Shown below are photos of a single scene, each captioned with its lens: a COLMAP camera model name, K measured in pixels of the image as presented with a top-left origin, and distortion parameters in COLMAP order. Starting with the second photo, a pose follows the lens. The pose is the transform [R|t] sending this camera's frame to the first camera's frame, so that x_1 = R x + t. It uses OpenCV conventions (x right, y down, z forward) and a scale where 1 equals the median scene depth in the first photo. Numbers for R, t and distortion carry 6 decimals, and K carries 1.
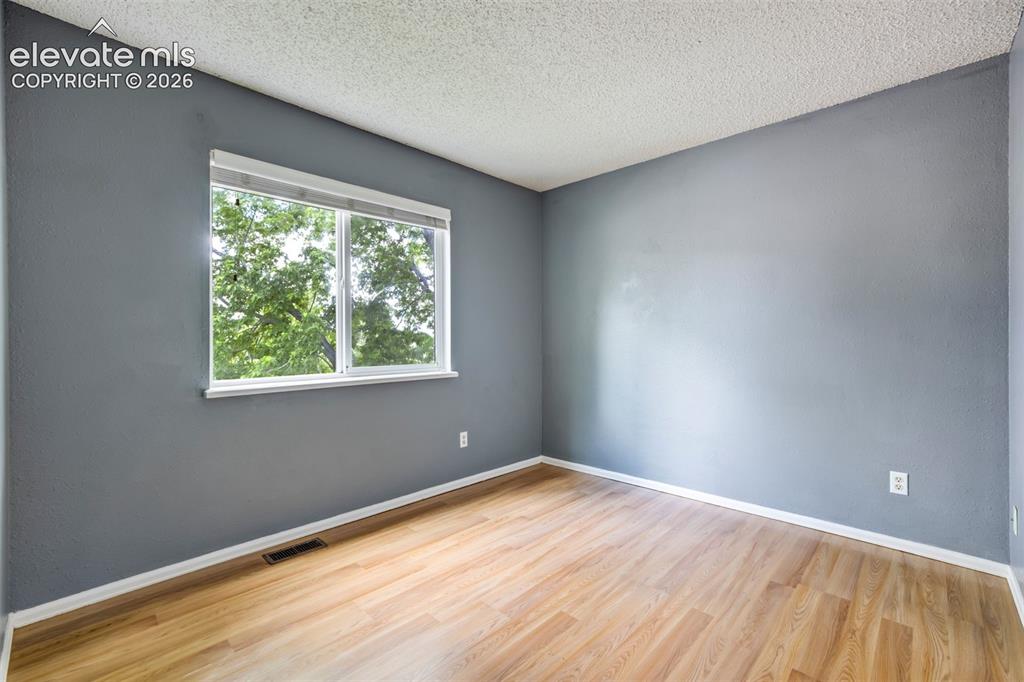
lens RADIAL K [[437.1, 0, 512.0], [0, 437.1, 341.0], [0, 0, 1]] dist [-0.038058, 0.014014]
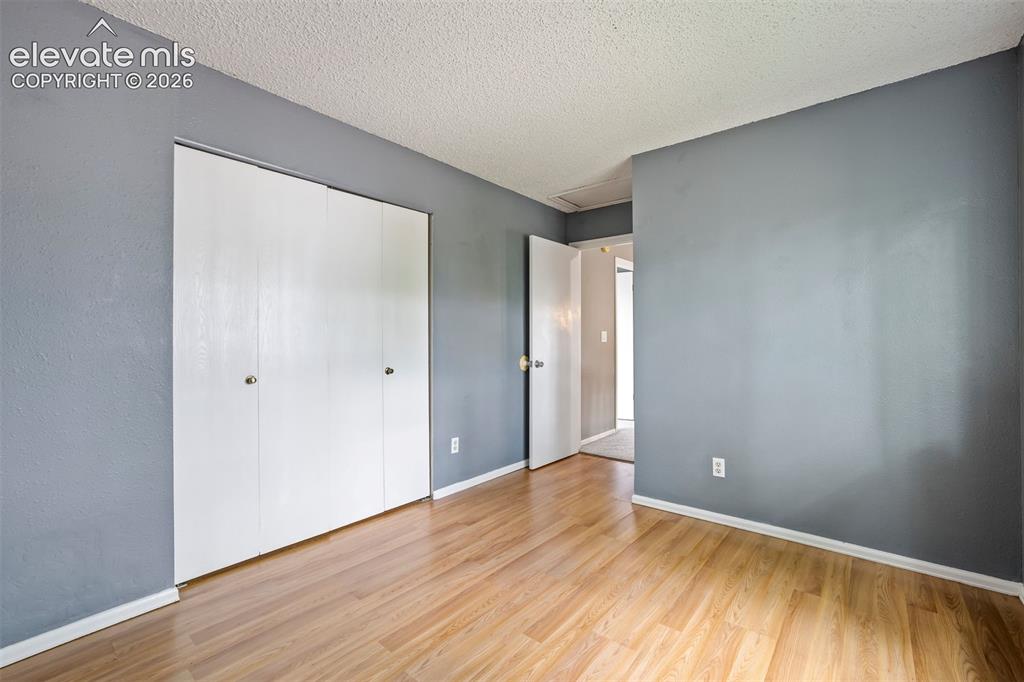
lens RADIAL K [[437.1, 0, 512.0], [0, 437.1, 341.0], [0, 0, 1]] dist [-0.038058, 0.014014]
pose [[-0.997005, 0.003828, -0.077246, 0.253745], [0.003674, 0.999991, 0.002128, -0.011587], [0.077253, 0.001838, -0.997010, 1.988000]]
